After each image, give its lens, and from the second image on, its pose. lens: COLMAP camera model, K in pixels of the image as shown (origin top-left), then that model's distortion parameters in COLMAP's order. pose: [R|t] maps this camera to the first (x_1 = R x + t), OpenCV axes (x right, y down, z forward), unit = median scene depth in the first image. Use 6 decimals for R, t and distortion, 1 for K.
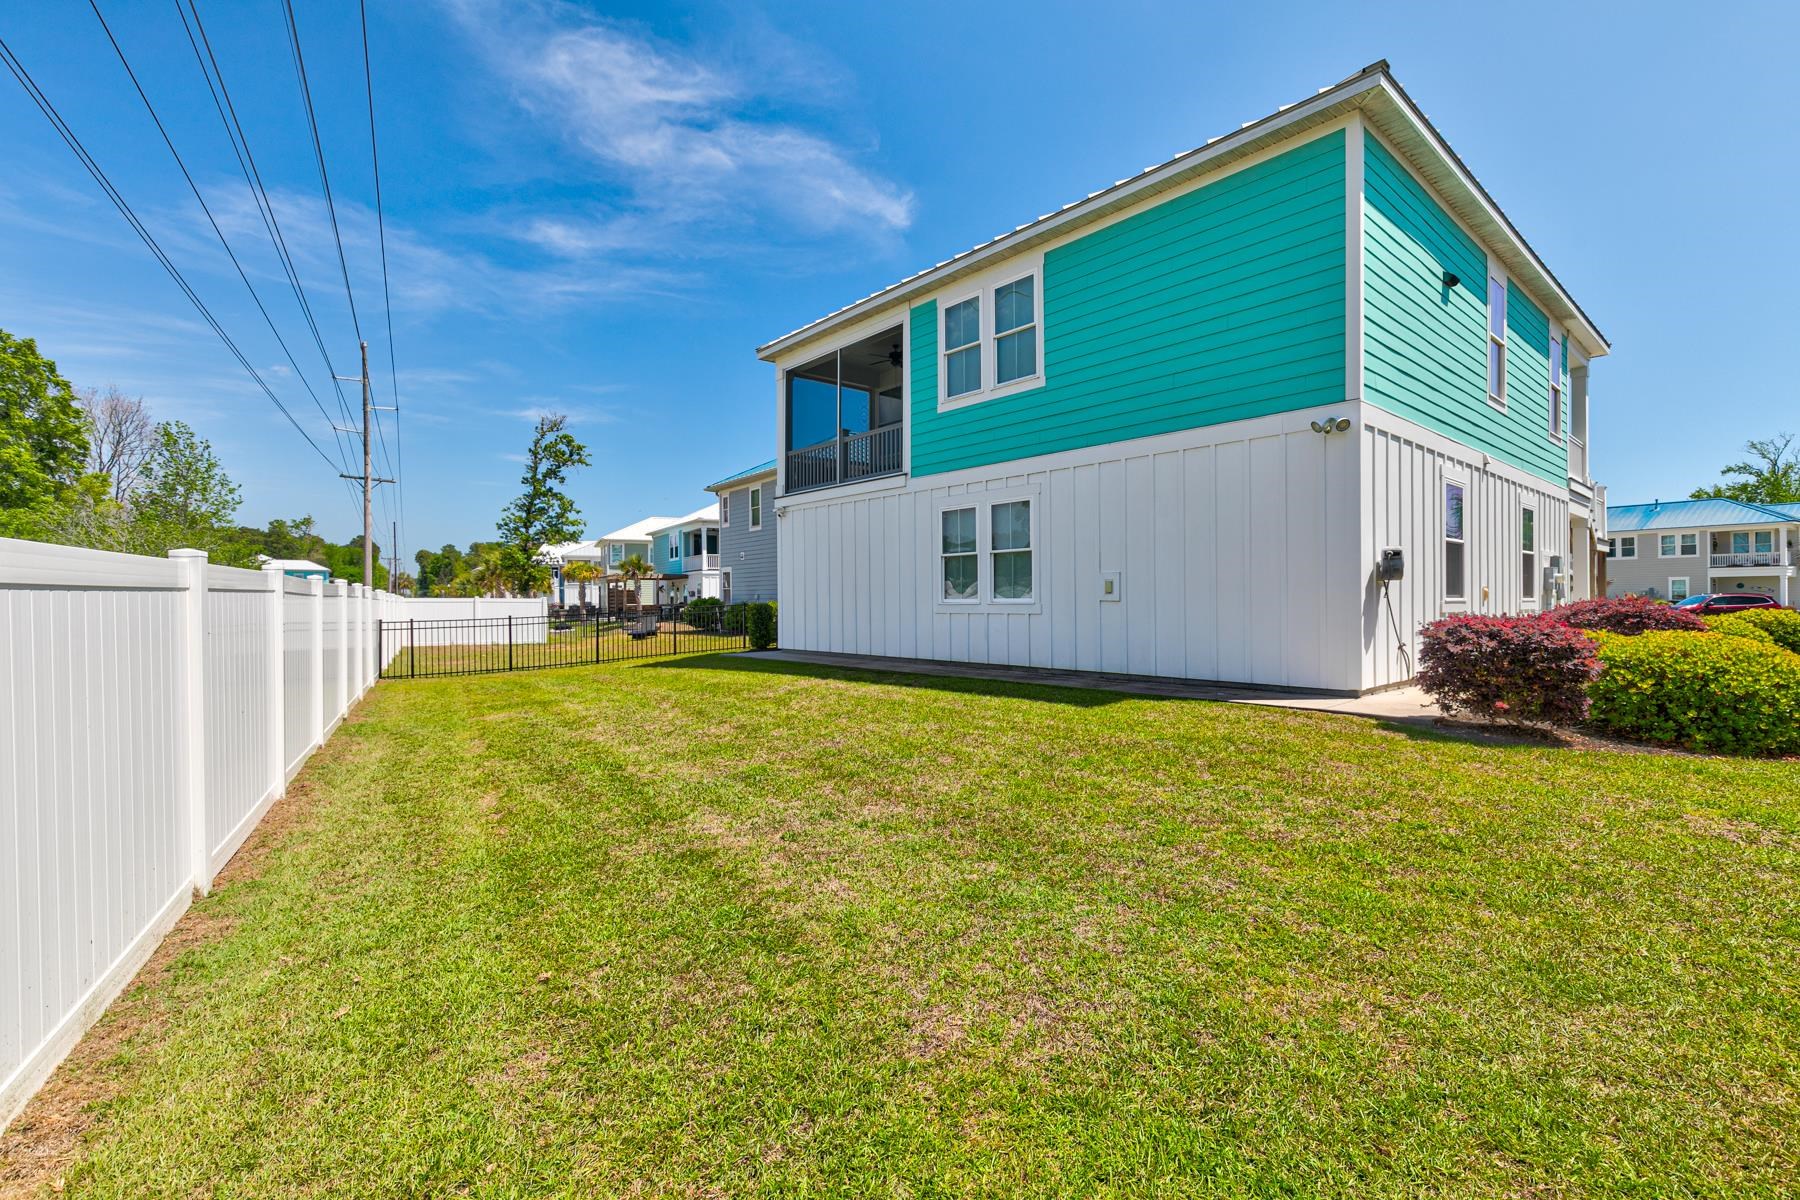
lens RADIAL K [[807.8, 0, 897.3], [0, 807.8, 609.9], [0, 0, 1]] dist [-0.002911, -0.000407]
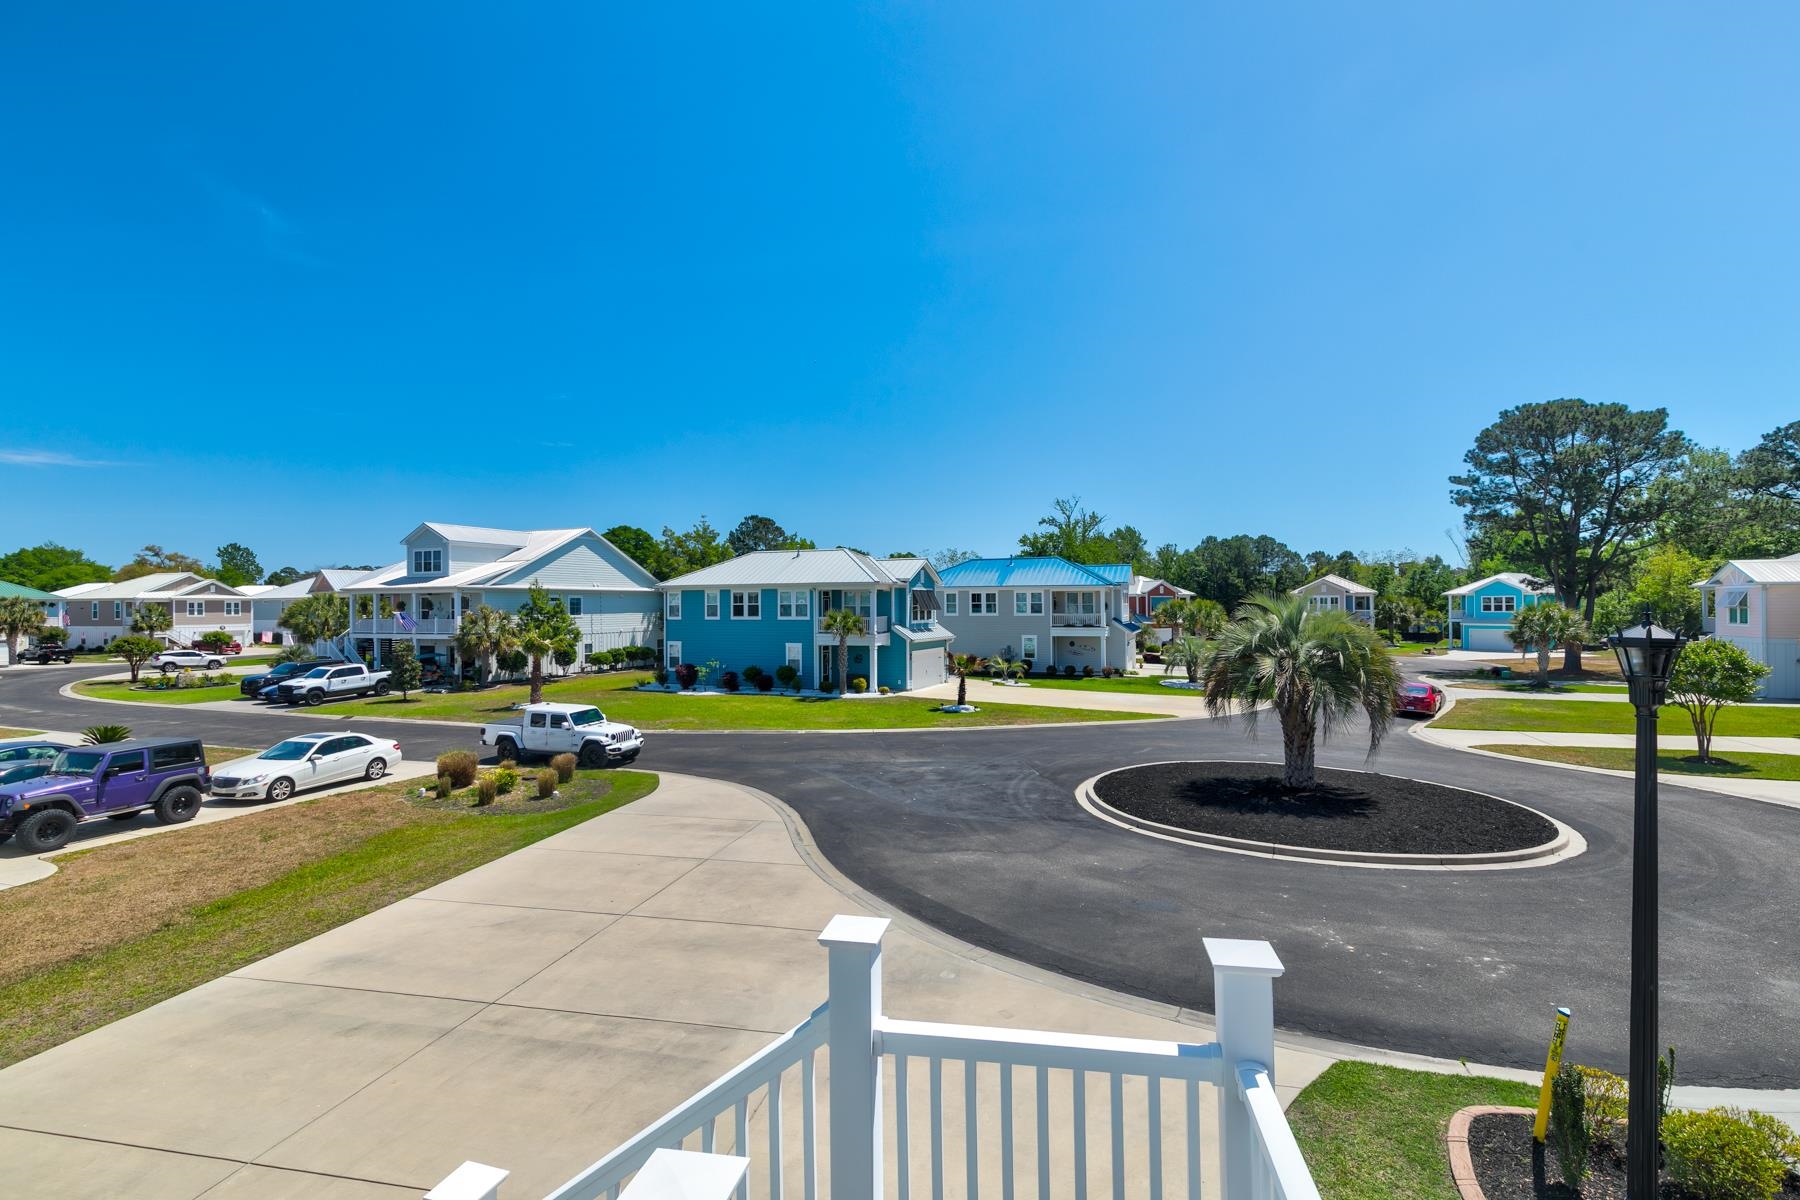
lens RADIAL K [[807.8, 0, 899.6], [0, 807.8, 604.2], [0, 0, 1]] dist [-0.002911, -0.000407]
pose [[0.796219, 0.004961, 0.604989, 0.228599], [-0.000117, 0.999968, -0.008046, -0.068193], [-0.605009, 0.006336, 0.796193, 0.289176]]
